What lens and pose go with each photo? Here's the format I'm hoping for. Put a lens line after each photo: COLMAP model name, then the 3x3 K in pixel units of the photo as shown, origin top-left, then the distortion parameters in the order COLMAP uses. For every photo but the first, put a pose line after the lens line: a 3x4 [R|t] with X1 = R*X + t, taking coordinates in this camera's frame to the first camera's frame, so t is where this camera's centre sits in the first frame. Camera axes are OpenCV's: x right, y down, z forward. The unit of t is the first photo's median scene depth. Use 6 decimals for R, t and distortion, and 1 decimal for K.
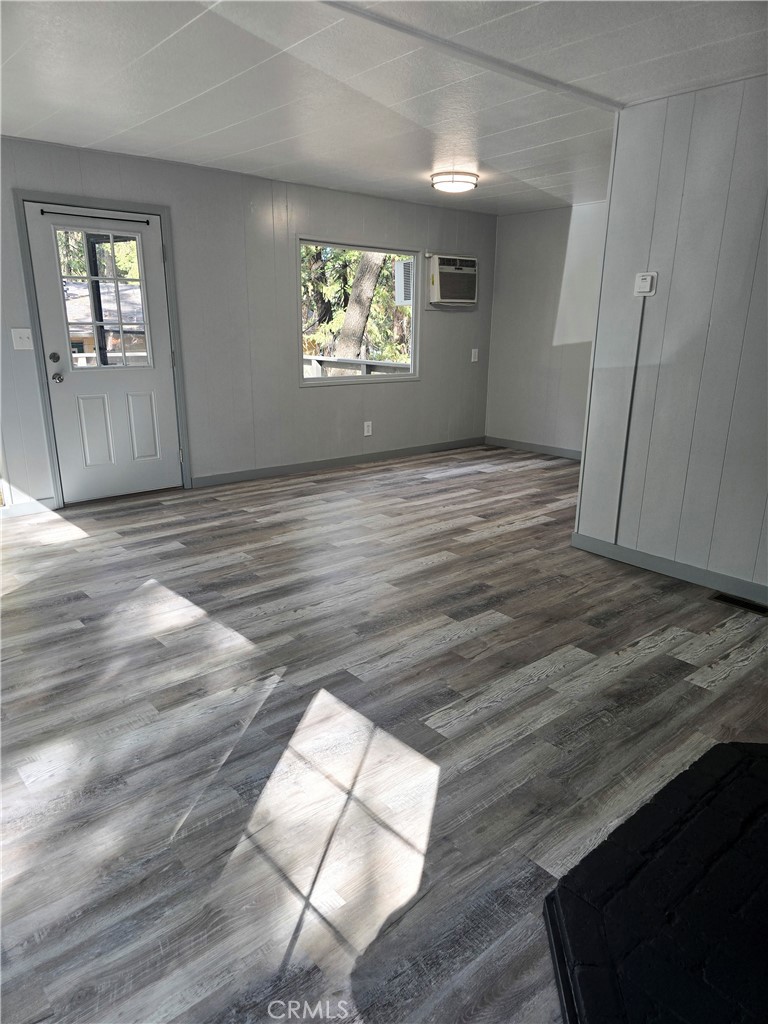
lens RADIAL K [[683.5, 0, 384.0], [0, 683.5, 520.3], [0, 0, 1]] dist [0.060985, -0.056935]
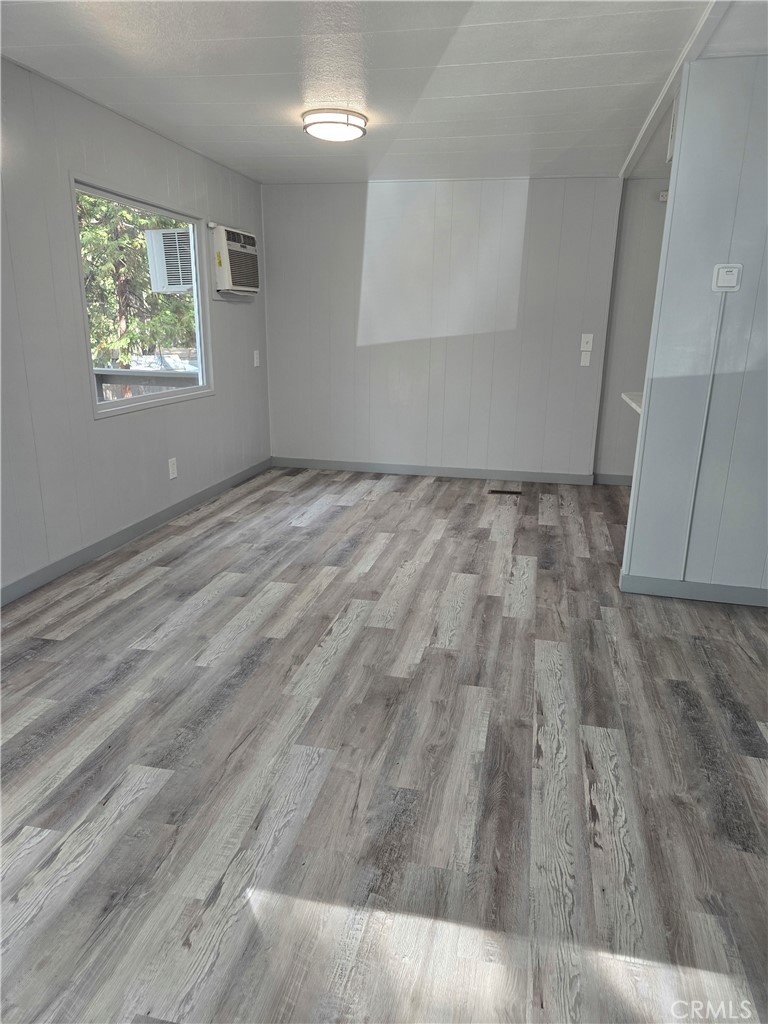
lens RADIAL K [[683.5, 0, 384.0], [0, 683.5, 520.3], [0, 0, 1]] dist [0.060985, -0.056935]
pose [[0.798150, -0.172350, 0.577279, -0.342938], [0.163712, 0.984197, 0.067489, -0.121854], [-0.579788, 0.040641, 0.813753, 0.393334]]
